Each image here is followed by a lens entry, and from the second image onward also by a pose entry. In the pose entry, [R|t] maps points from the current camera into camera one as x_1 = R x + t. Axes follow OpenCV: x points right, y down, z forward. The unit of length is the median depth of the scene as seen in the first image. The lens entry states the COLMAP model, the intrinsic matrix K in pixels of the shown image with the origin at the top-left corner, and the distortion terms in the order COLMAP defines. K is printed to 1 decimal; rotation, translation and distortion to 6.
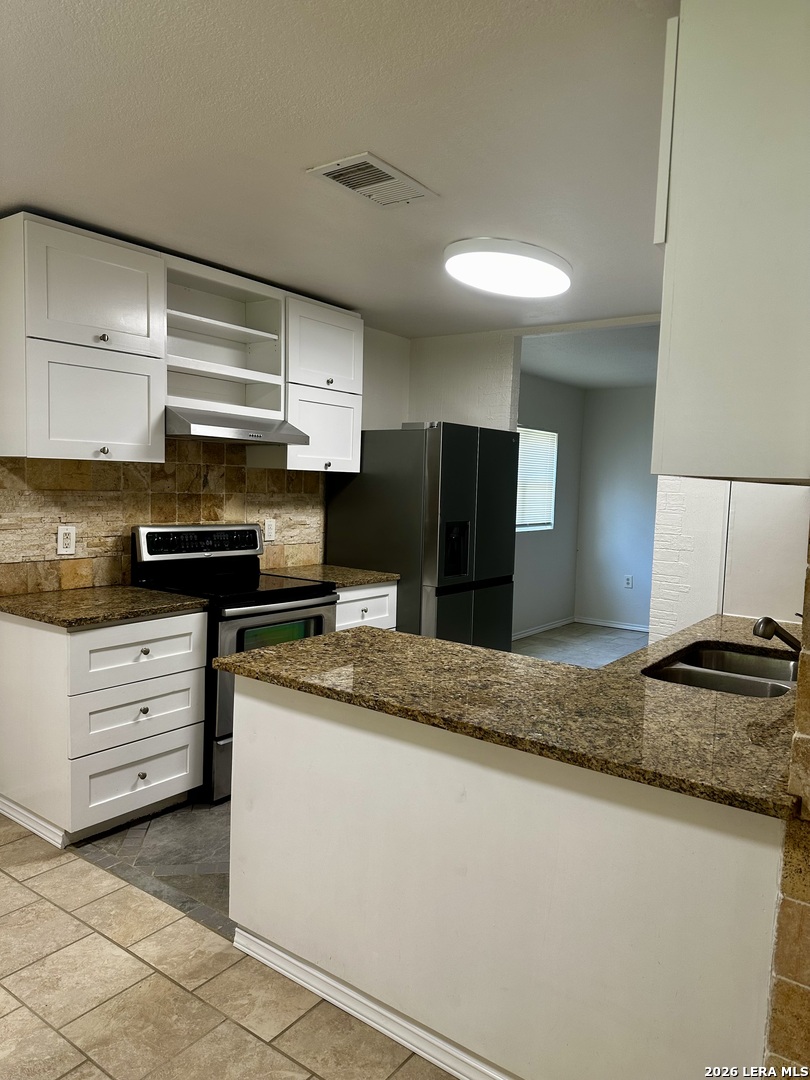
lens RADIAL K [[767.3, 0, 405.0], [0, 767.3, 540.0], [0, 0, 1]] dist [-0.004863, -0.006955]
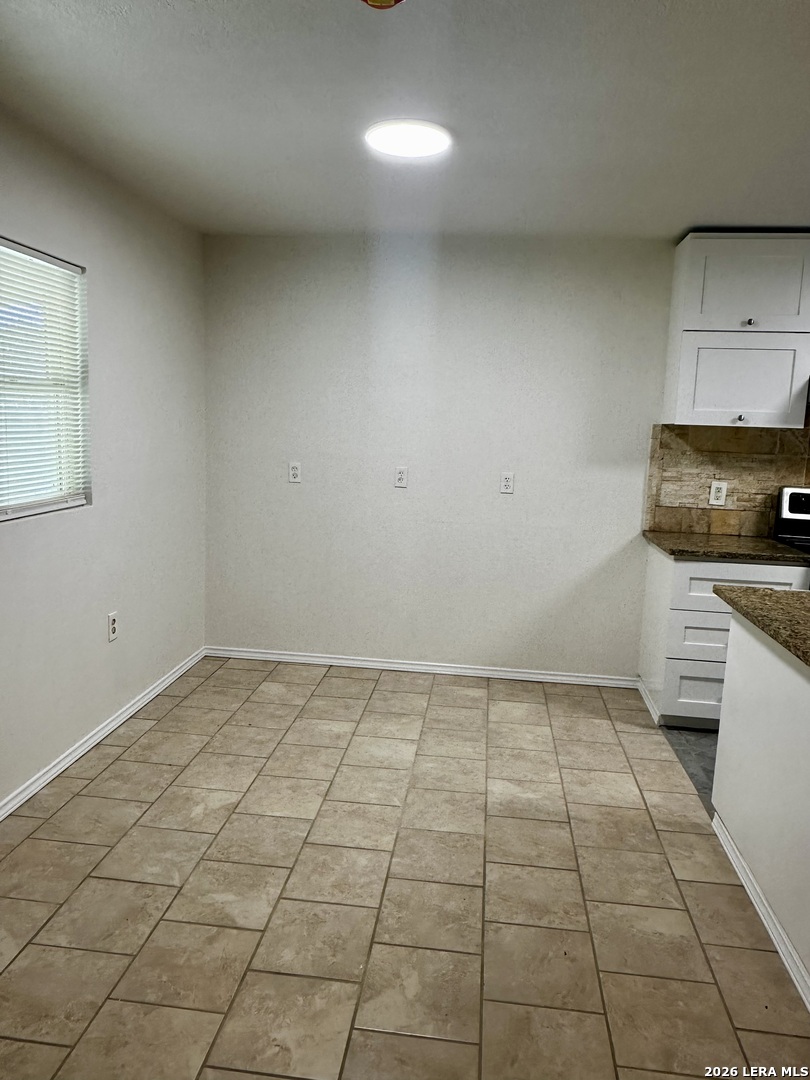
lens RADIAL K [[767.7, 0, 396.4], [0, 767.7, 534.6], [0, 0, 1]] dist [-0.001512, -0.000184]
pose [[0.478879, 0.111288, -0.870798, 0.387350], [-0.092318, 0.992816, 0.076113, 0.019987], [0.873013, 0.043941, 0.485713, -0.031497]]
